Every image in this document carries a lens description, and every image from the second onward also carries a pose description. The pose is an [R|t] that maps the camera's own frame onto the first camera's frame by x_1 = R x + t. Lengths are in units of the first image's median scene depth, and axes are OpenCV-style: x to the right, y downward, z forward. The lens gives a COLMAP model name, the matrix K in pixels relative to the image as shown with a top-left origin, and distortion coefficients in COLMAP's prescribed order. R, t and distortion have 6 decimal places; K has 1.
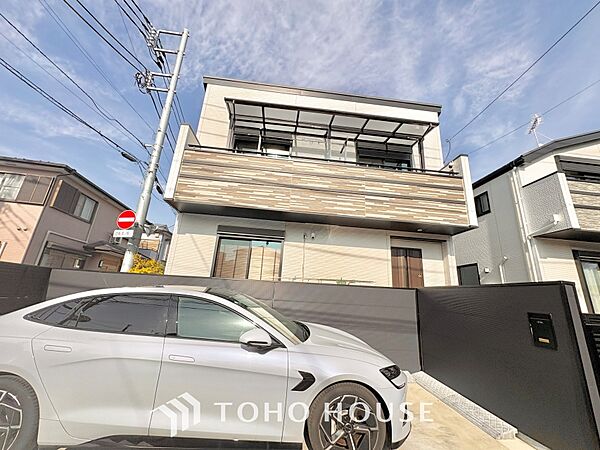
lens RADIAL K [[247.7, 0, 292.1], [0, 247.7, 227.4], [0, 0, 1]] dist [0.000633, 0.000044]
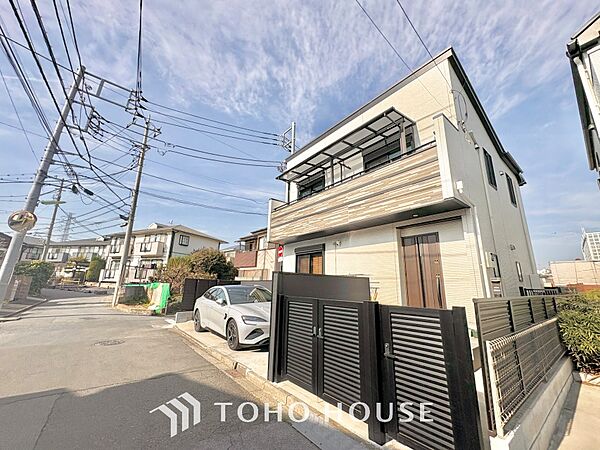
lens RADIAL K [[240.3, 0, 298.1], [0, 240.3, 223.6], [0, 0, 1]] dist [-0.002036, 0.000100]
pose [[0.529501, -0.254069, -0.809369, 0.969995], [0.221557, 0.962399, -0.157162, 0.082178], [0.818866, -0.096104, 0.565882, 0.097228]]
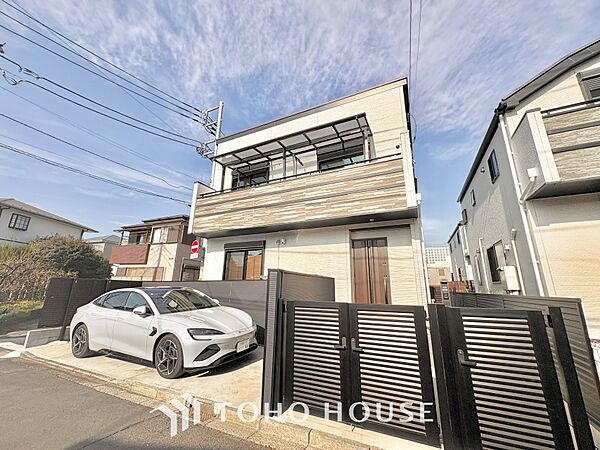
lens RADIAL K [[240.3, 0, 298.1], [0, 240.3, 223.6], [0, 0, 1]] dist [-0.002036, 0.000100]
pose [[0.852110, -0.180276, -0.491335, 0.704231], [0.168516, 0.983313, -0.068535, 0.040807], [0.495491, -0.024399, 0.868270, -0.003816]]
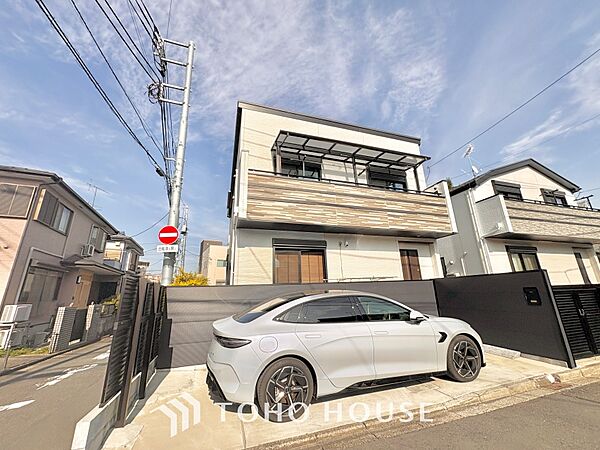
lens RADIAL K [[256.4, 0, 294.9], [0, 256.4, 235.6], [0, 0, 1]] dist [0.000046, 0.000444]
pose [[0.968057, -0.034659, 0.248325, -0.451521], [0.024806, 0.998780, 0.042695, -0.064329], [-0.249502, -0.035171, 0.967735, -0.164715]]
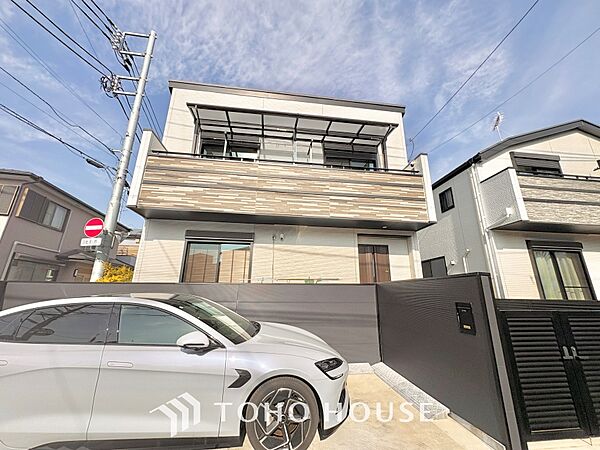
lens RADIAL K [[247.8, 0, 294.5], [0, 247.8, 226.9], [0, 0, 1]] dist [0.001068, 0.000086]
pose [[0.998200, -0.037307, 0.046949, 0.084198], [0.037365, 0.999302, -0.000367, -0.004448], [-0.046902, 0.002120, 0.998897, -0.020733]]
